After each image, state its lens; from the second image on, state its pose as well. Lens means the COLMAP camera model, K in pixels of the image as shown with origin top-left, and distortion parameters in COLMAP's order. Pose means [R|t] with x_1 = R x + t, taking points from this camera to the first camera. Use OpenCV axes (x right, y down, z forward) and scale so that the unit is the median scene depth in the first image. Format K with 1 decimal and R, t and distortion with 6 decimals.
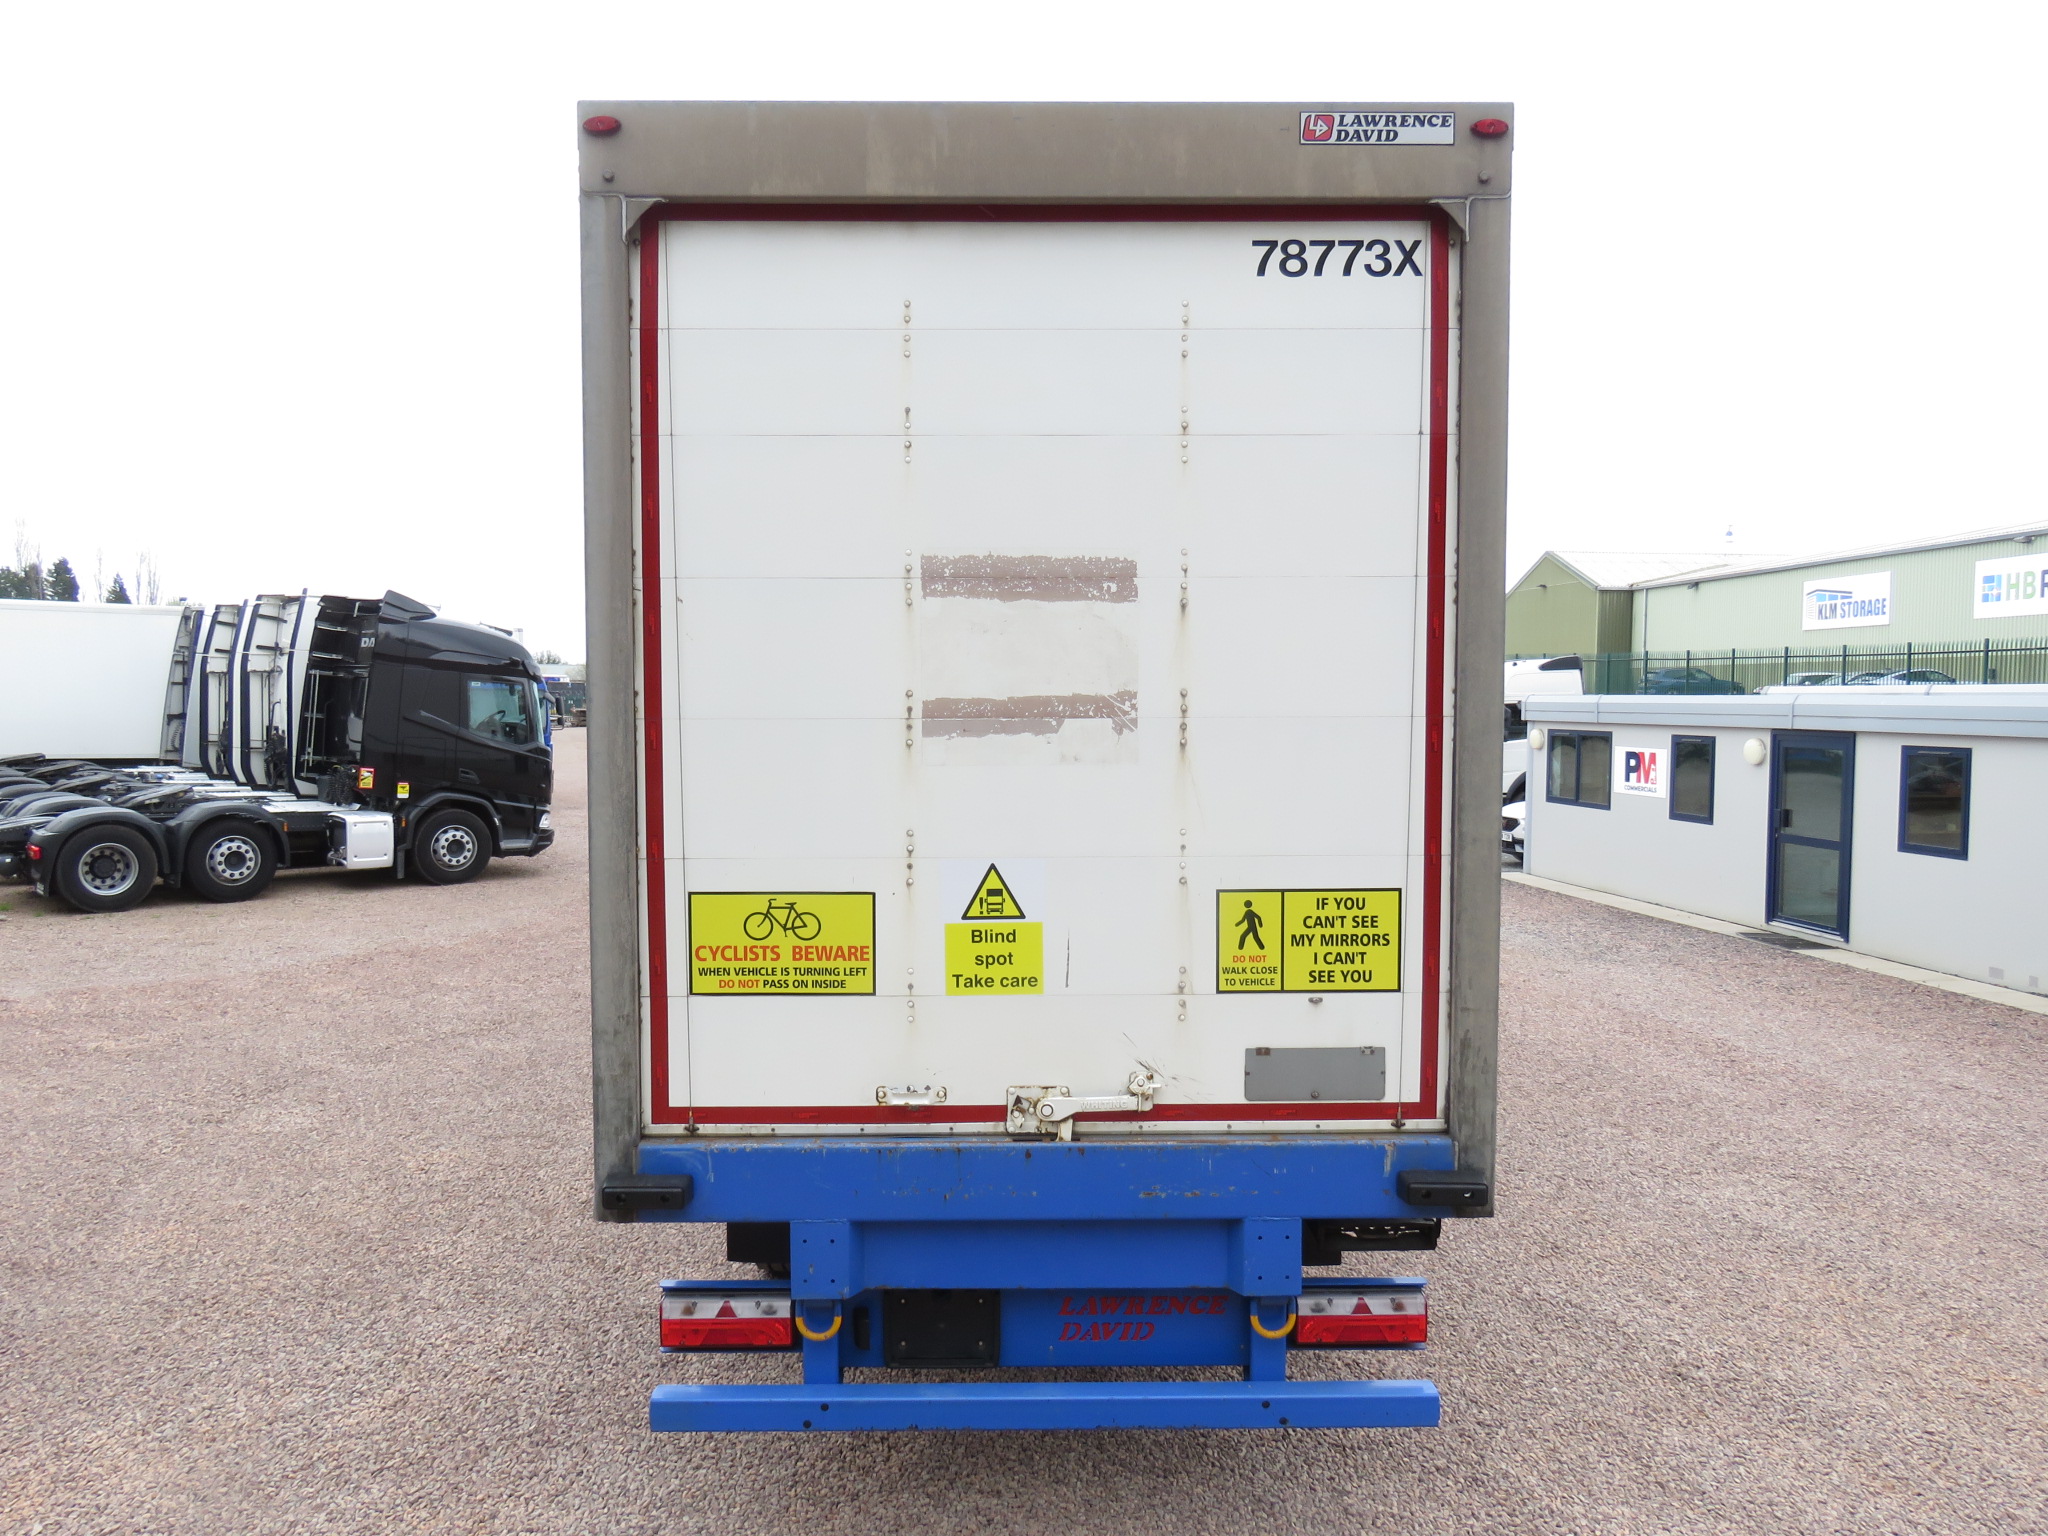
lens RADIAL K [[1532.2, 0, 1024.0], [0, 1532.2, 768.0], [0, 0, 1]] dist [0.002542, 0.007749]
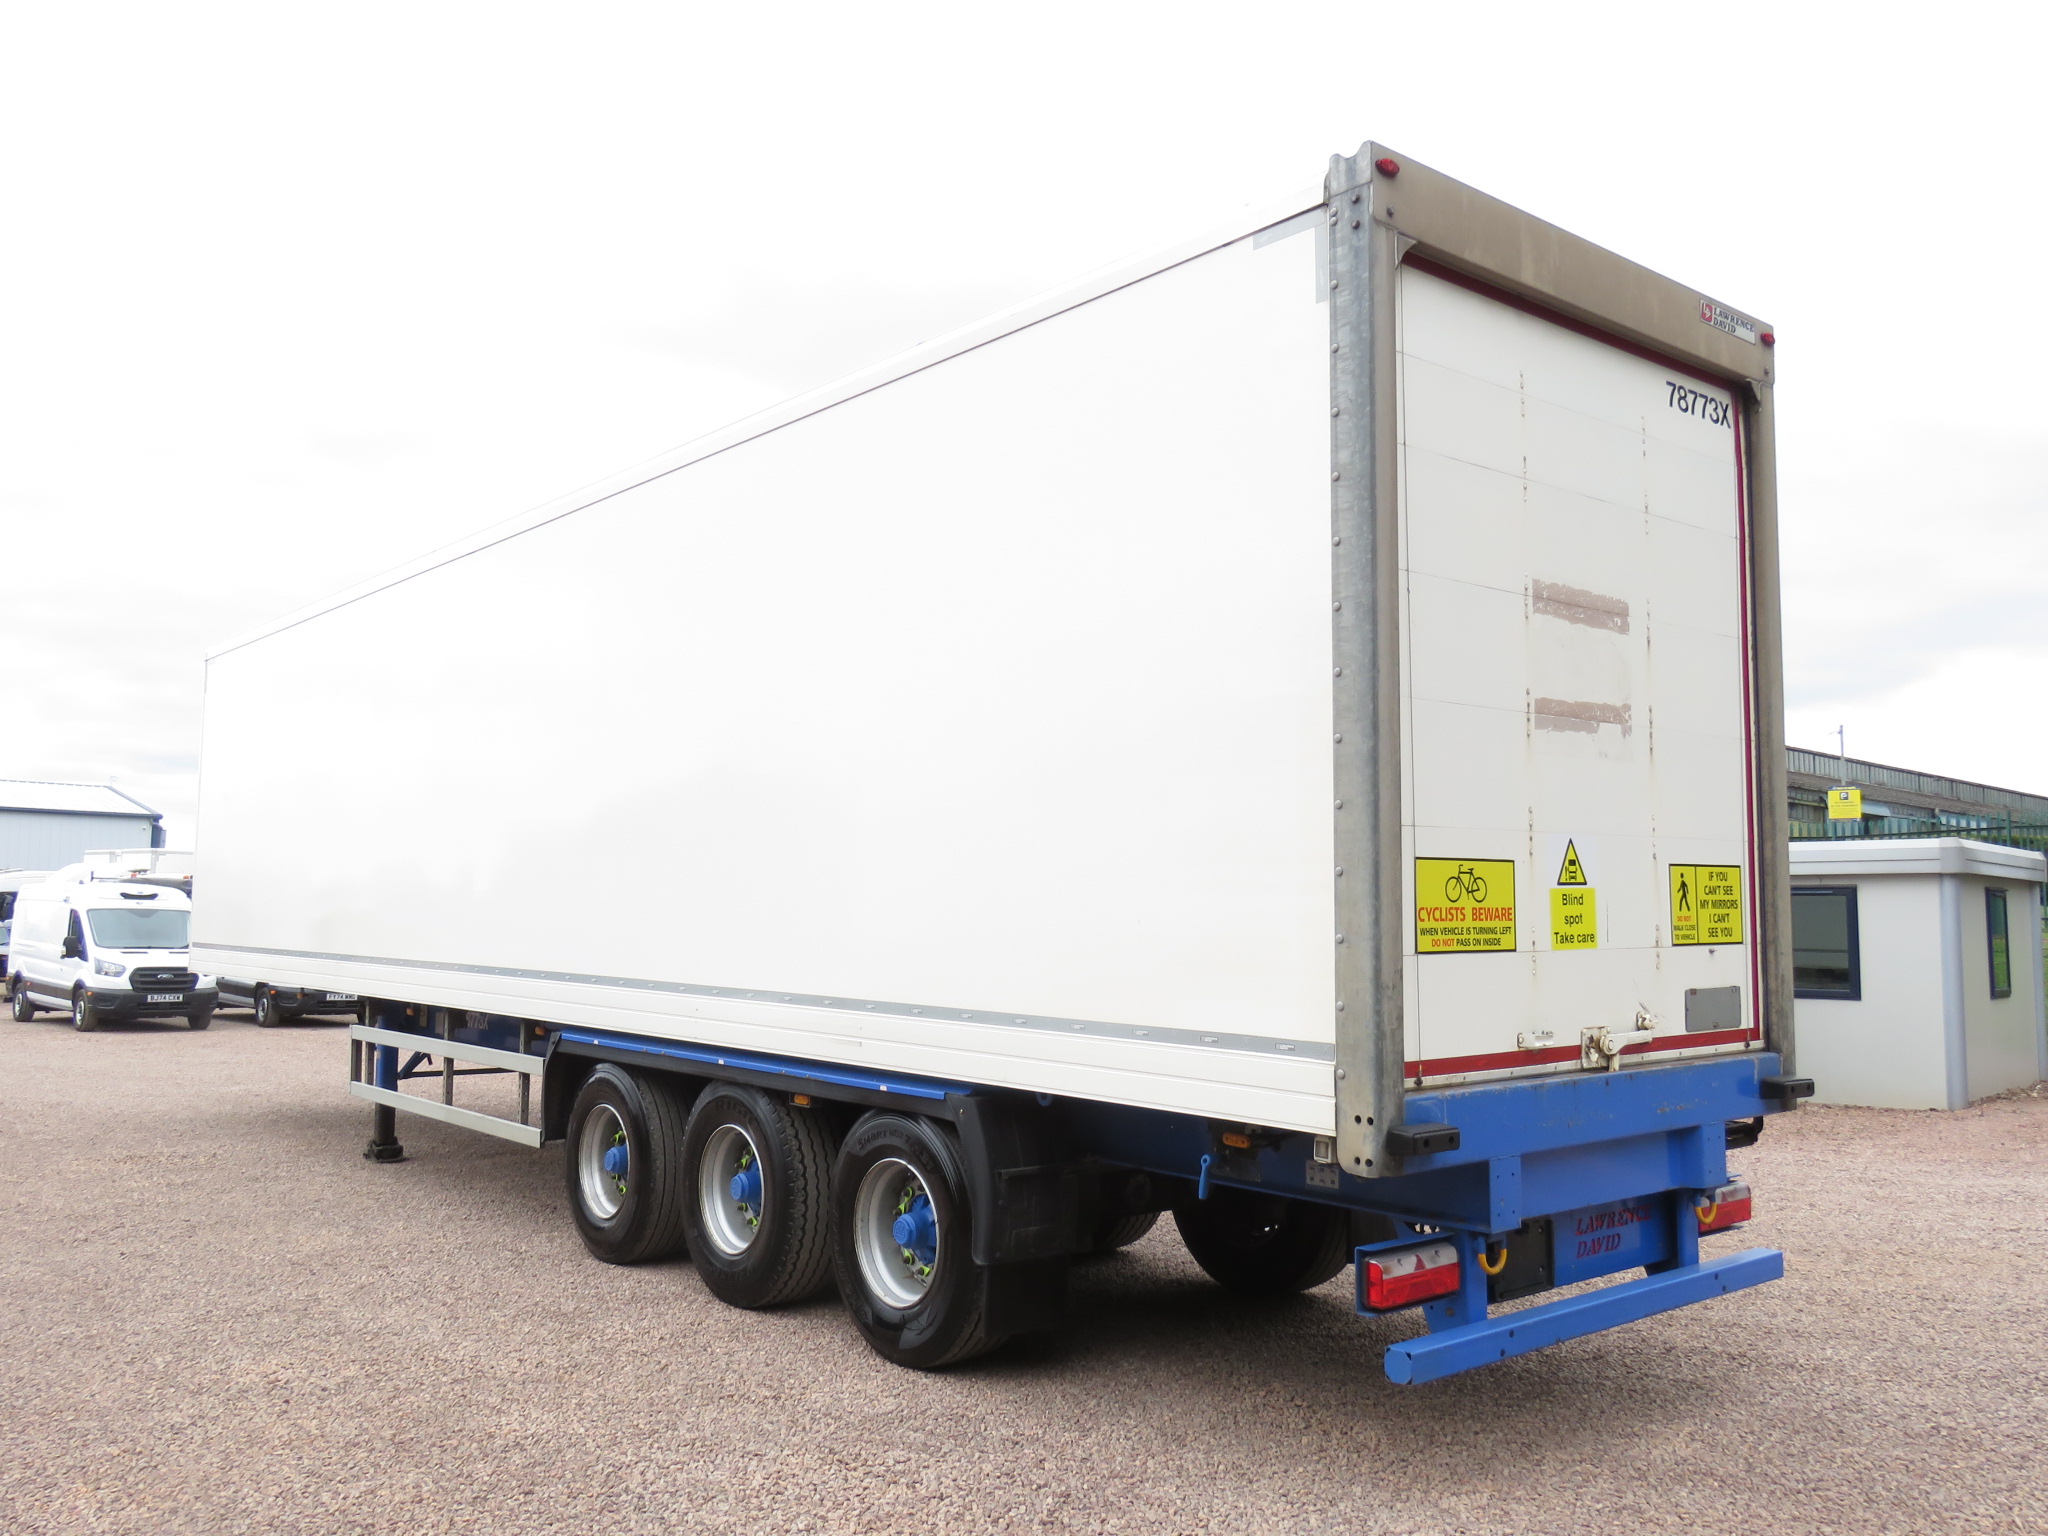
lens RADIAL K [[1643.6, 0, 1024.0], [0, 1643.6, 768.0], [0, 0, 1]] dist [0.012169, 0.005694]
pose [[0.778449, 0.052950, 0.625470, -1.022305], [0.031404, 0.991903, -0.123055, 0.134526], [-0.626921, 0.115434, 0.770483, 0.238648]]
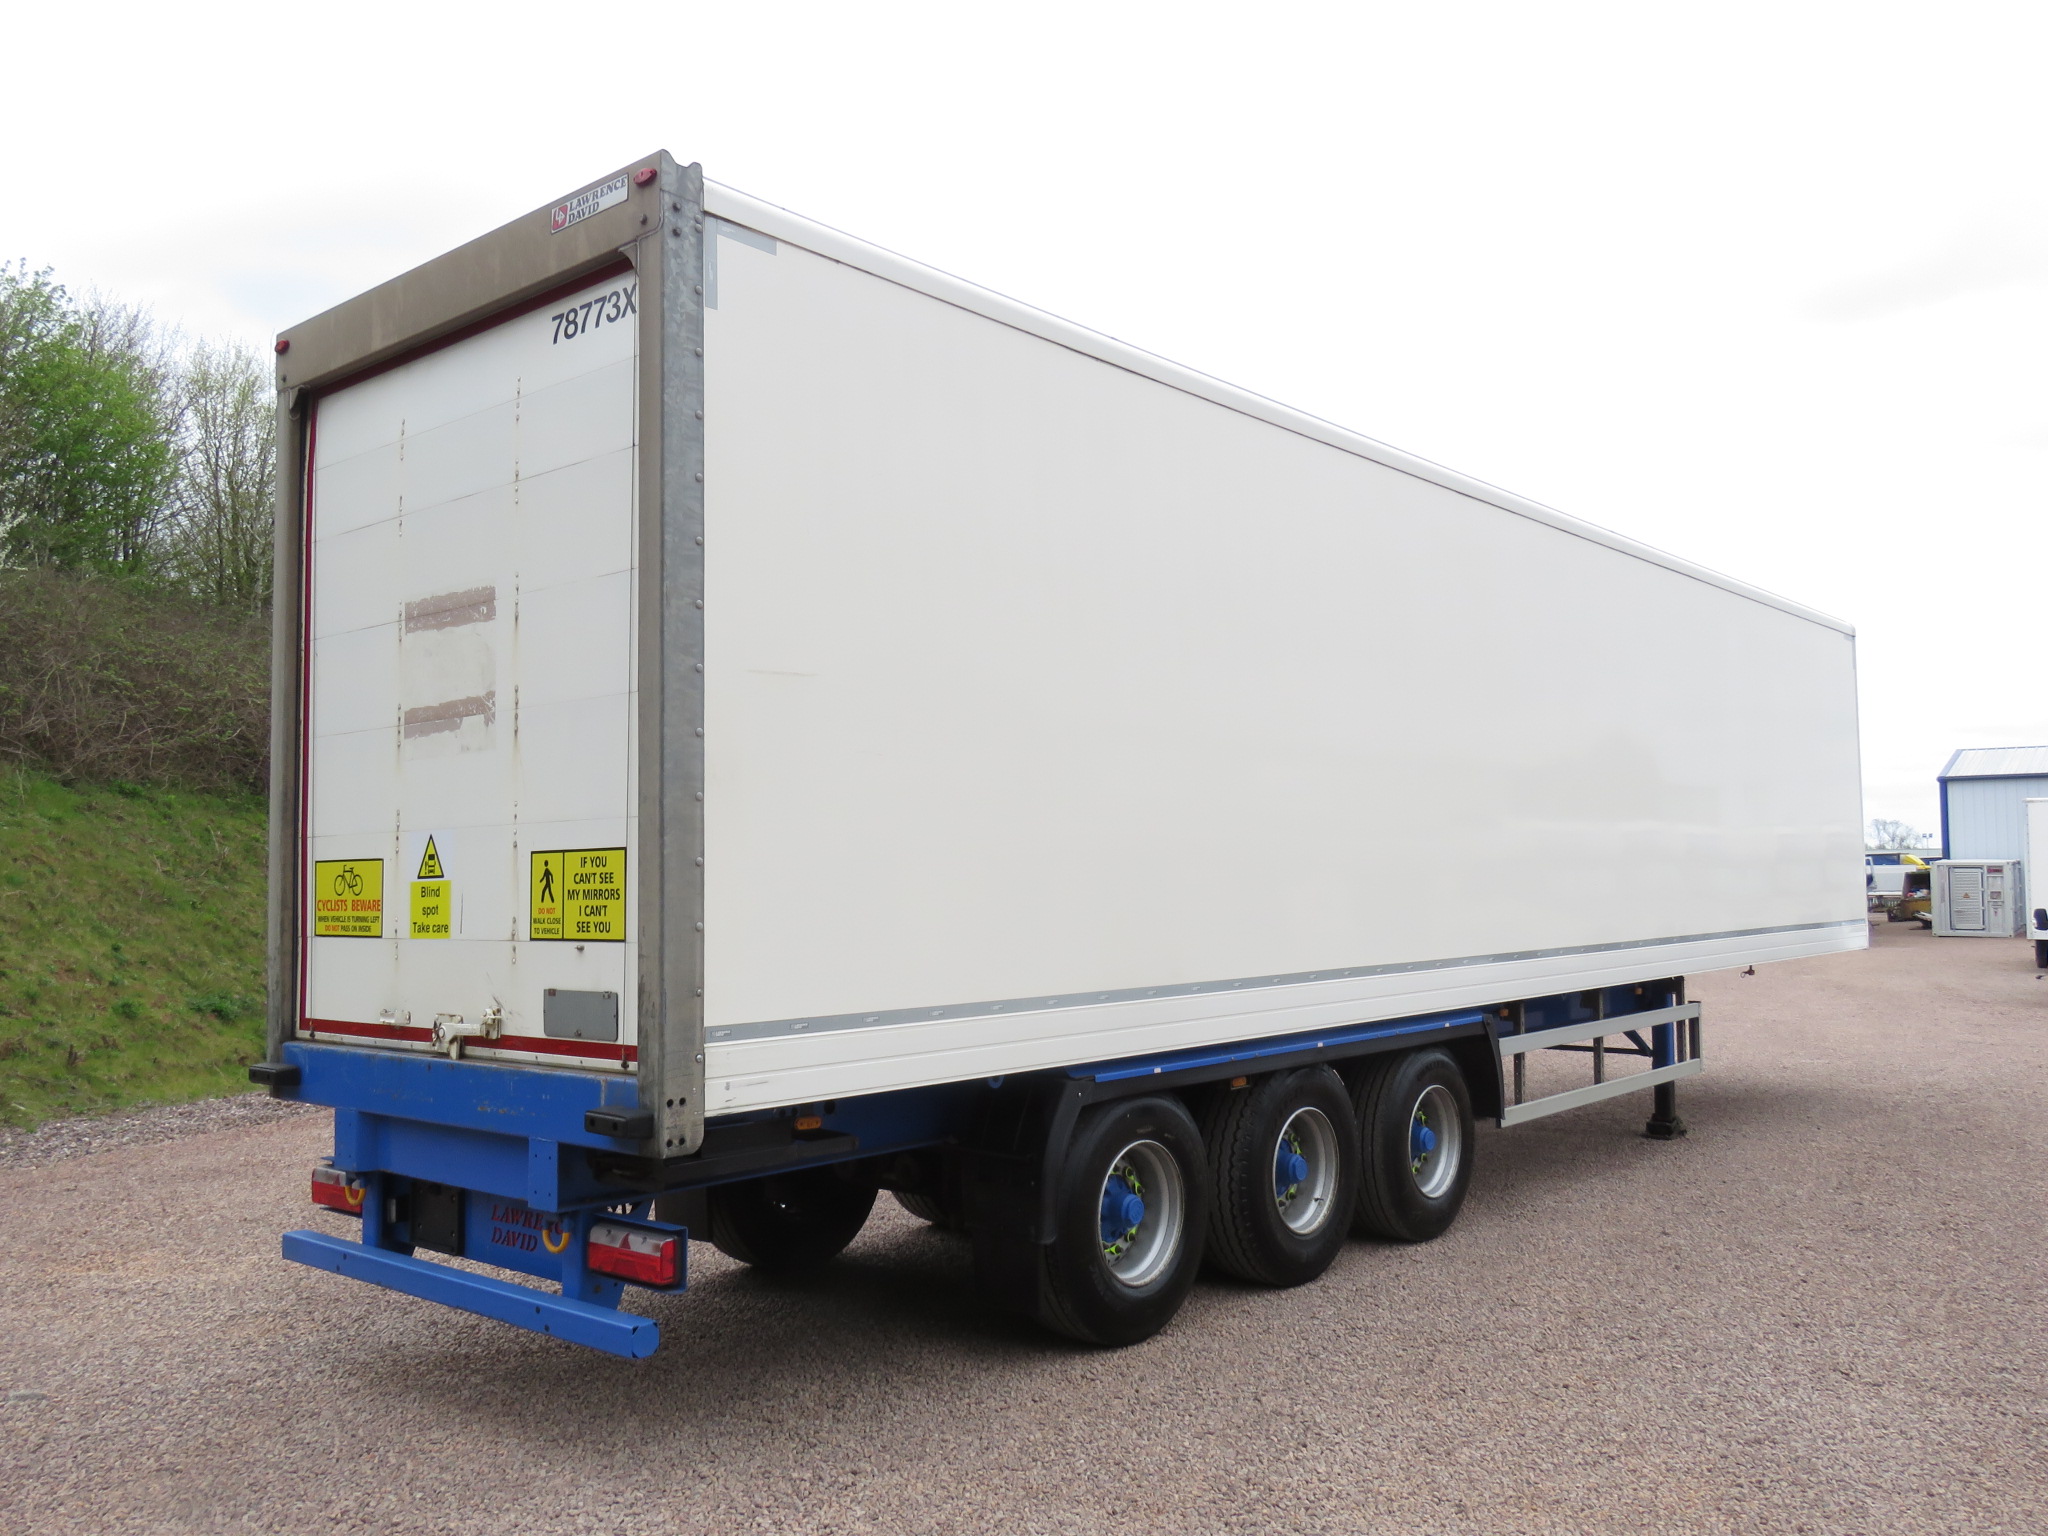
lens RADIAL K [[1662.2, 0, 1024.0], [0, 1662.2, 768.0], [0, 0, 1]] dist [0.008910, 0.007675]
pose [[0.748570, -0.054859, -0.660783, 1.116486], [-0.024776, 0.993561, -0.110554, 0.130671], [0.662593, 0.099129, 0.742391, 0.258508]]
